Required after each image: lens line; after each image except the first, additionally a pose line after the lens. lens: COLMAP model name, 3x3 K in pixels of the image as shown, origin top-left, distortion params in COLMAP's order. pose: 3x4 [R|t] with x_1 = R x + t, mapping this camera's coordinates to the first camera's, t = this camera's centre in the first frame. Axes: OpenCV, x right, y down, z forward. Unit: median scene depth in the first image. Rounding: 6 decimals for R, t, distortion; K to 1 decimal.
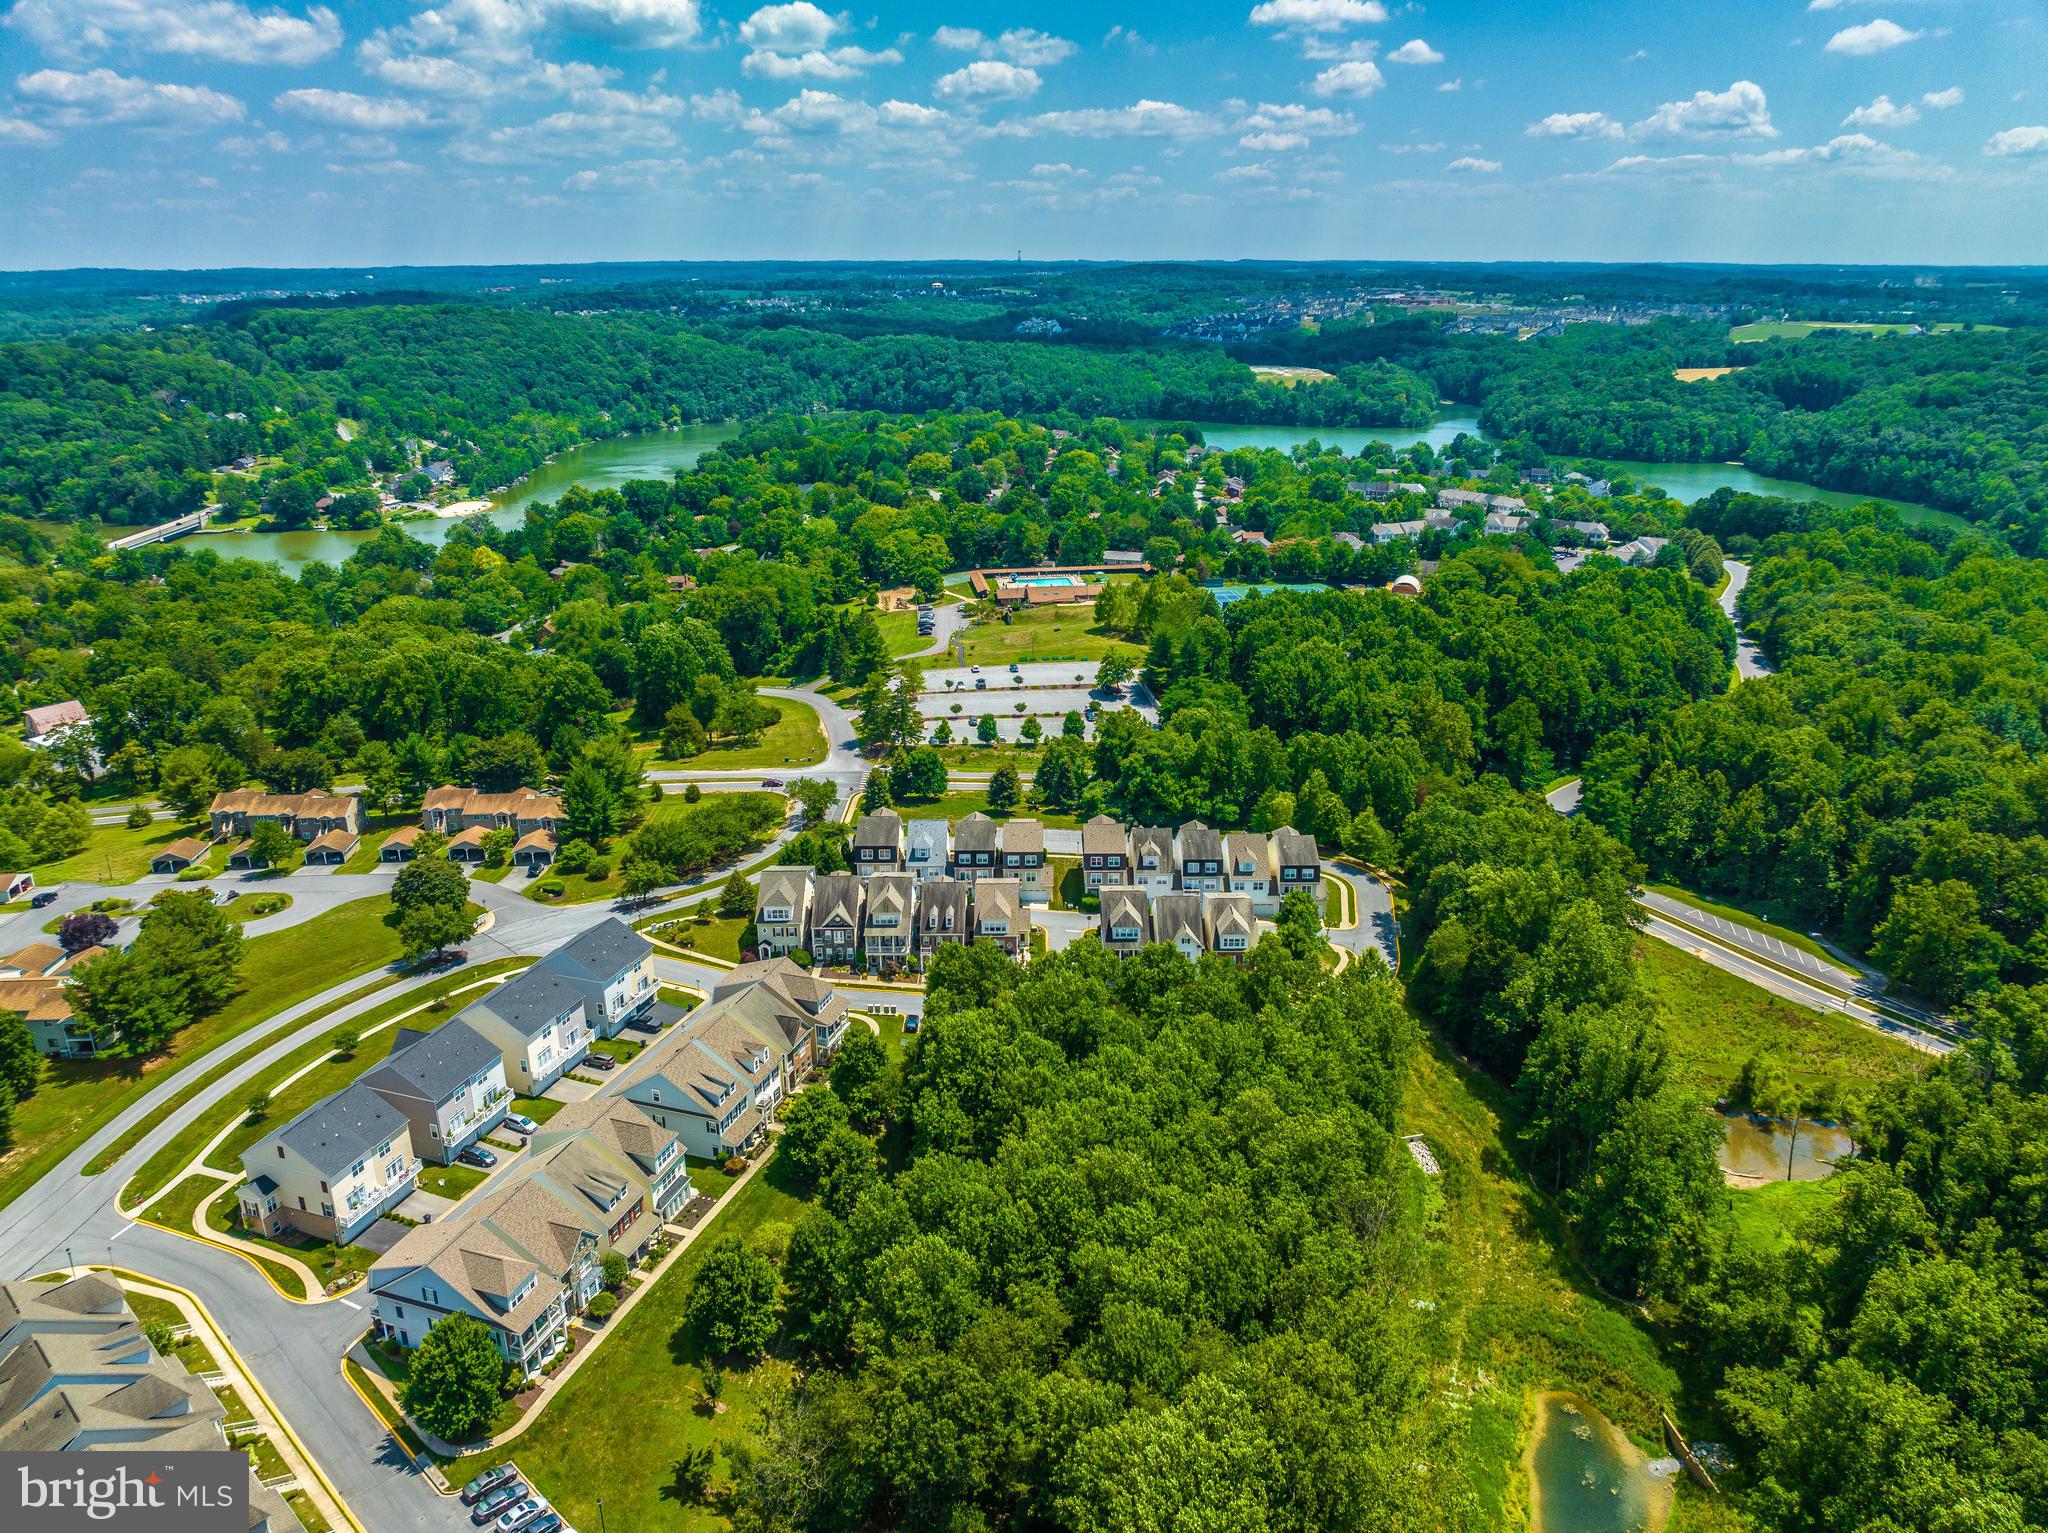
lens RADIAL K [[1448.2, 0, 1027.5], [0, 1448.2, 767.1], [0, 0, 1]] dist [-0.039034, 0.006071]
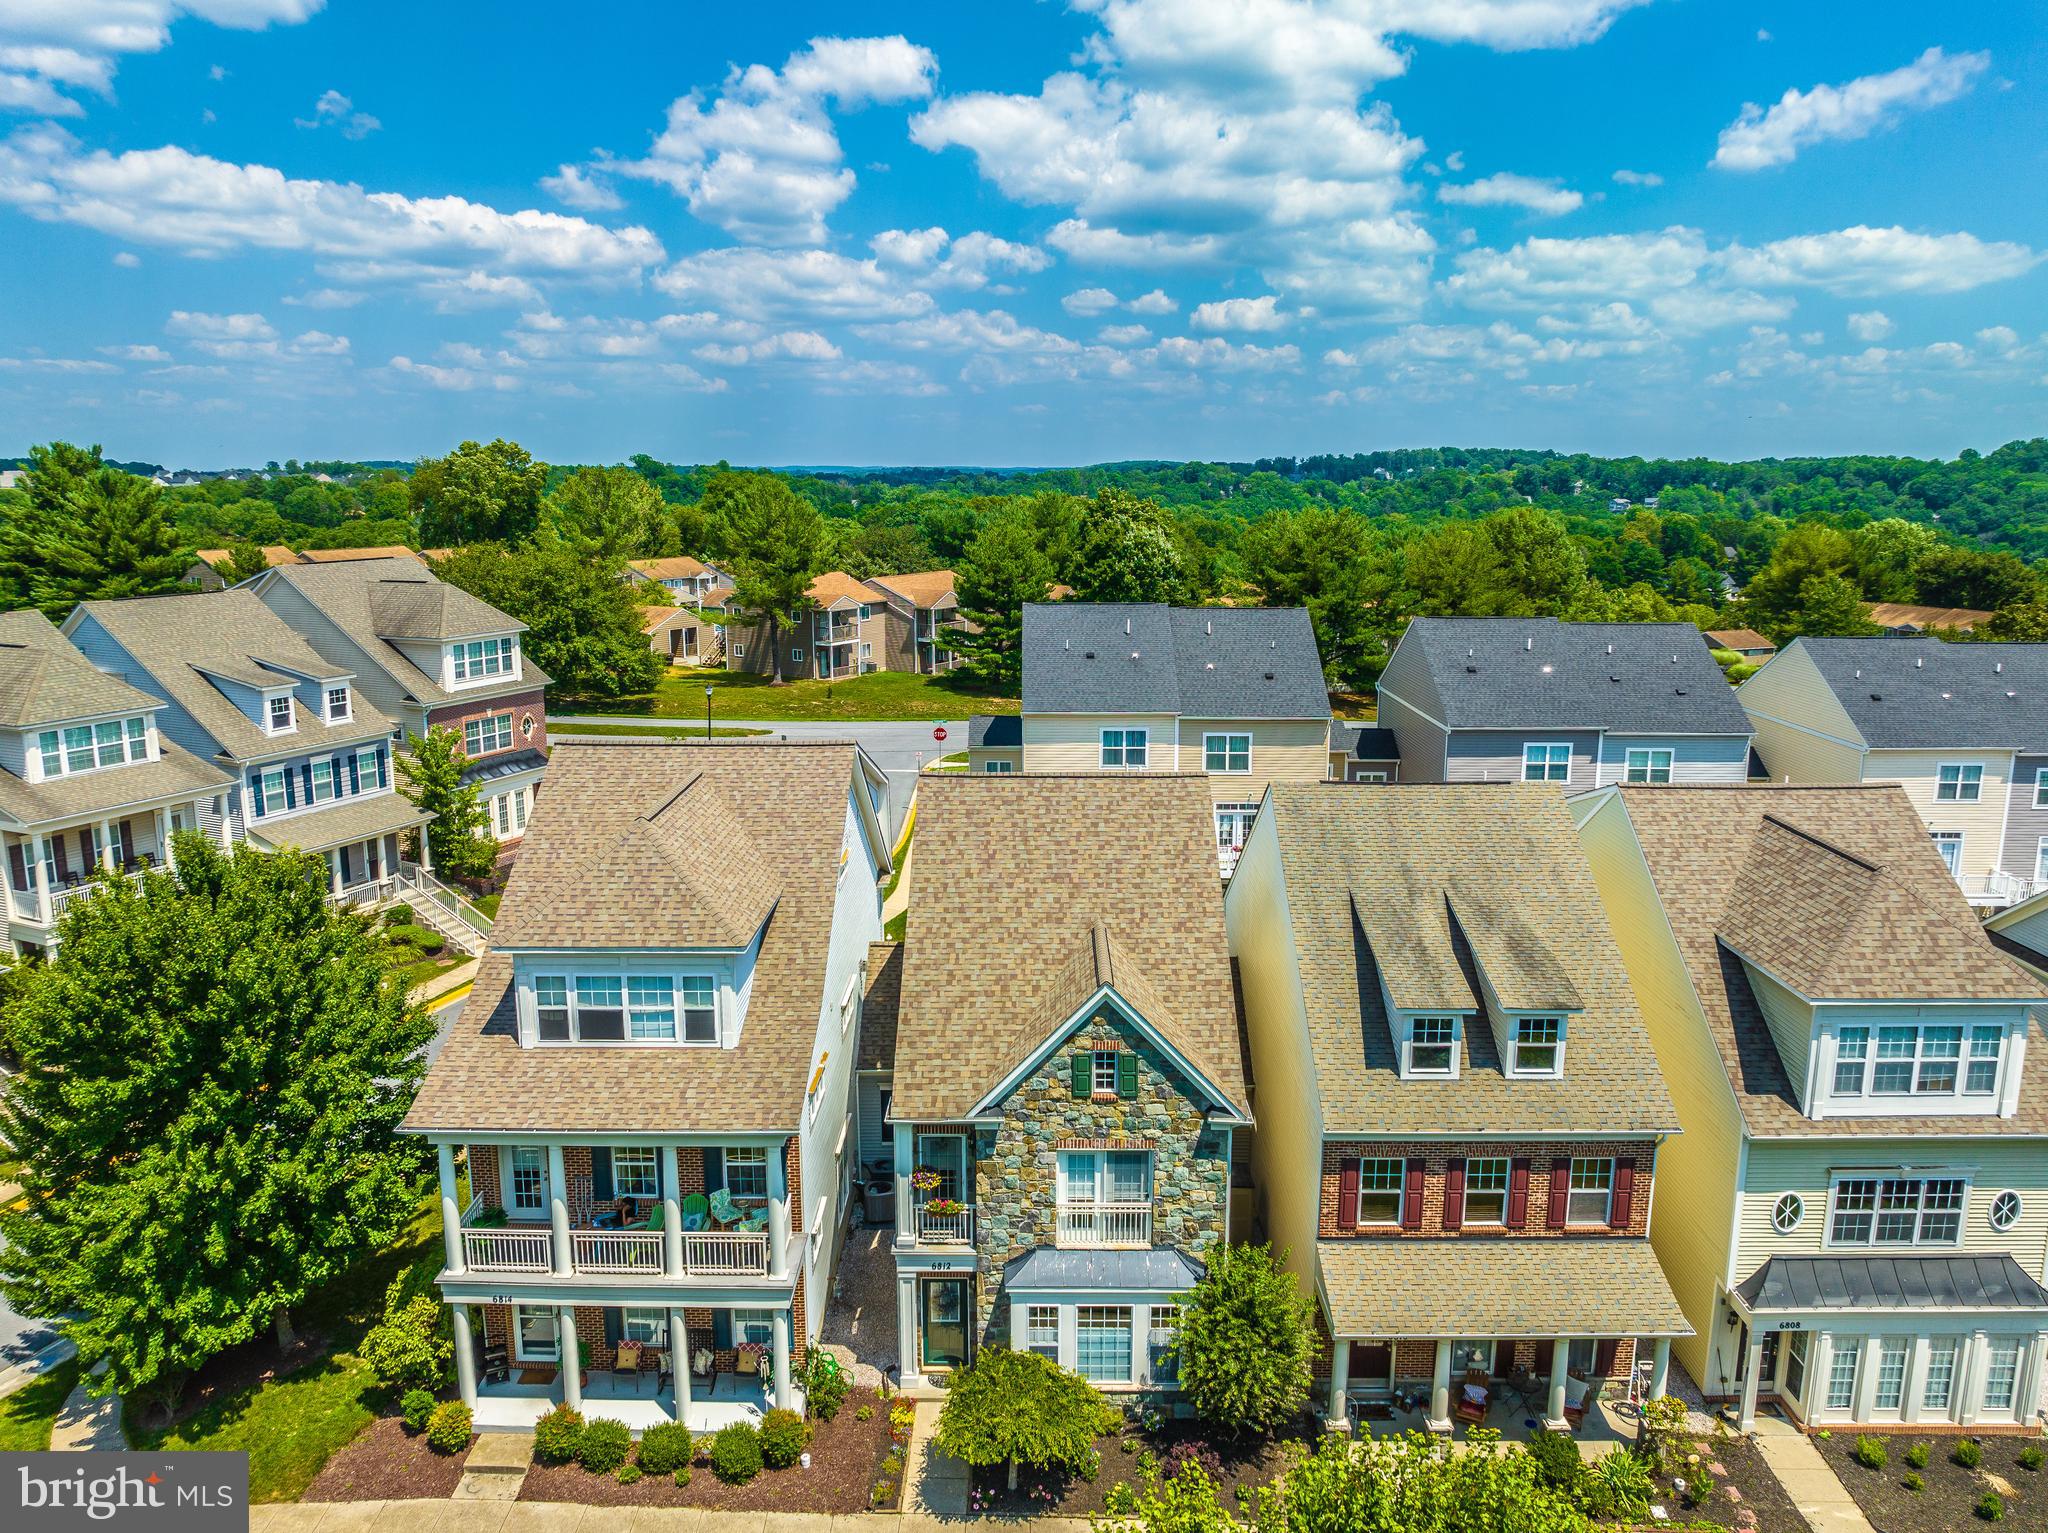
lens RADIAL K [[1465.5, 0, 1027.5], [0, 1465.5, 766.0], [0, 0, 1]] dist [-0.041472, 0.011135]
pose [[0.313741, 0.191413, -0.930015, -0.067321], [-0.318848, 0.943833, 0.086694, 0.134836], [0.894373, 0.269334, 0.357151, 0.439206]]
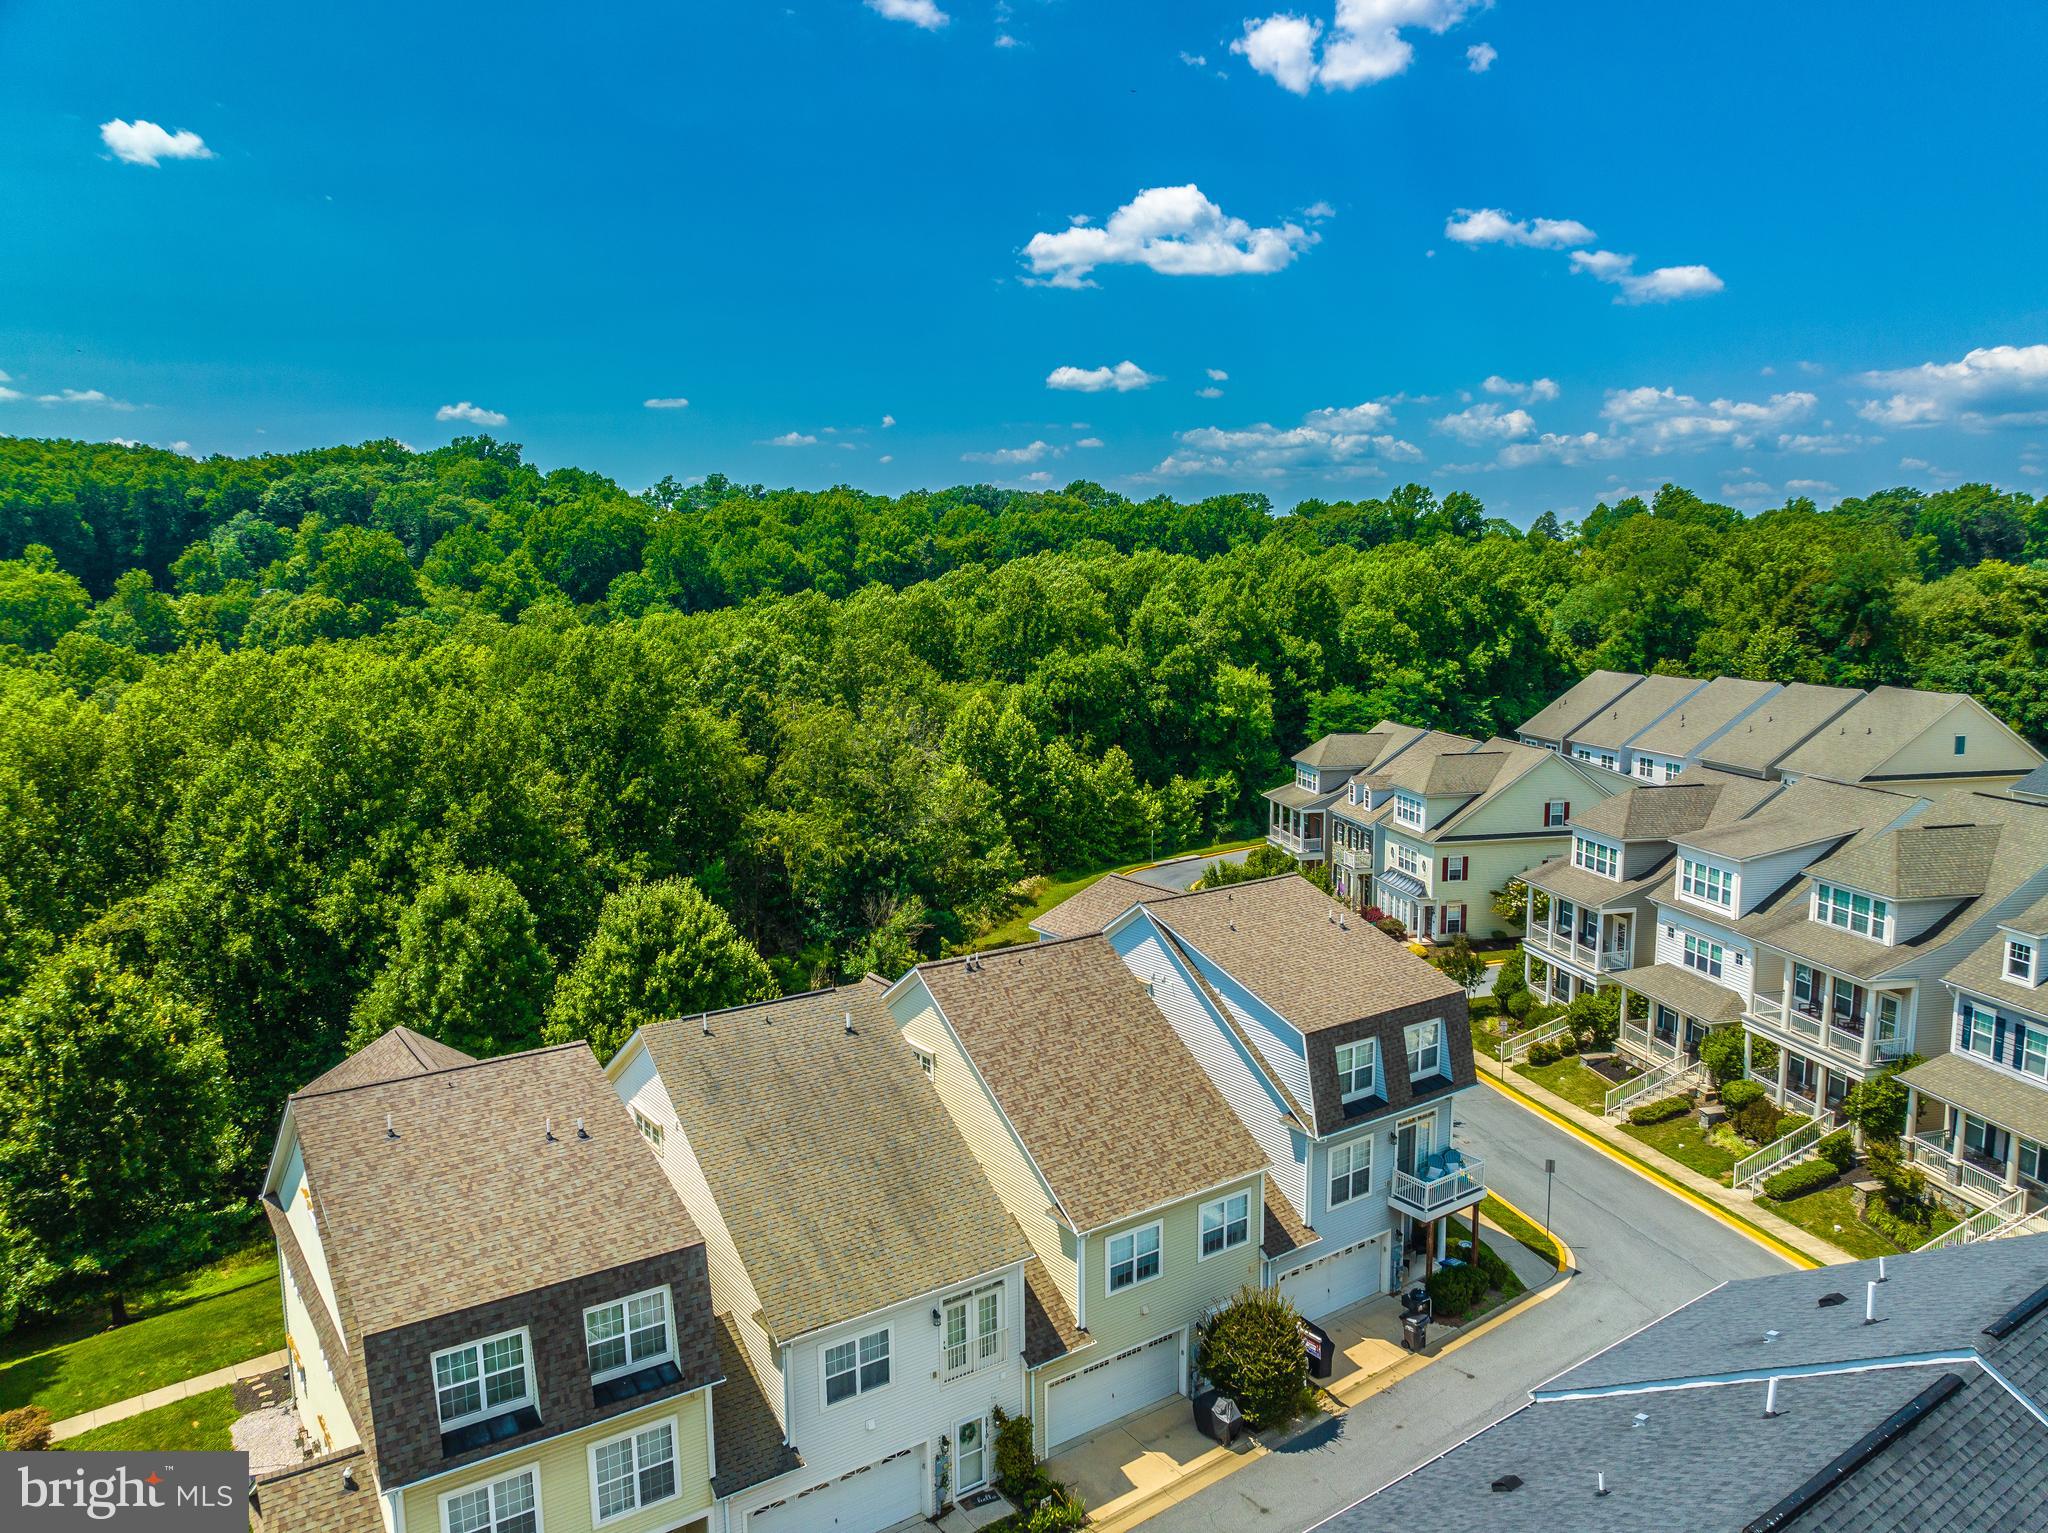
lens RADIAL K [[1448.2, 0, 1027.5], [0, 1448.2, 767.1], [0, 0, 1]] dist [-0.039034, 0.006071]
pose [[-0.808445, -0.063959, 0.585086, -0.260889], [0.212782, 0.895082, 0.391858, 0.070142], [-0.548762, 0.441291, -0.710015, 0.579346]]
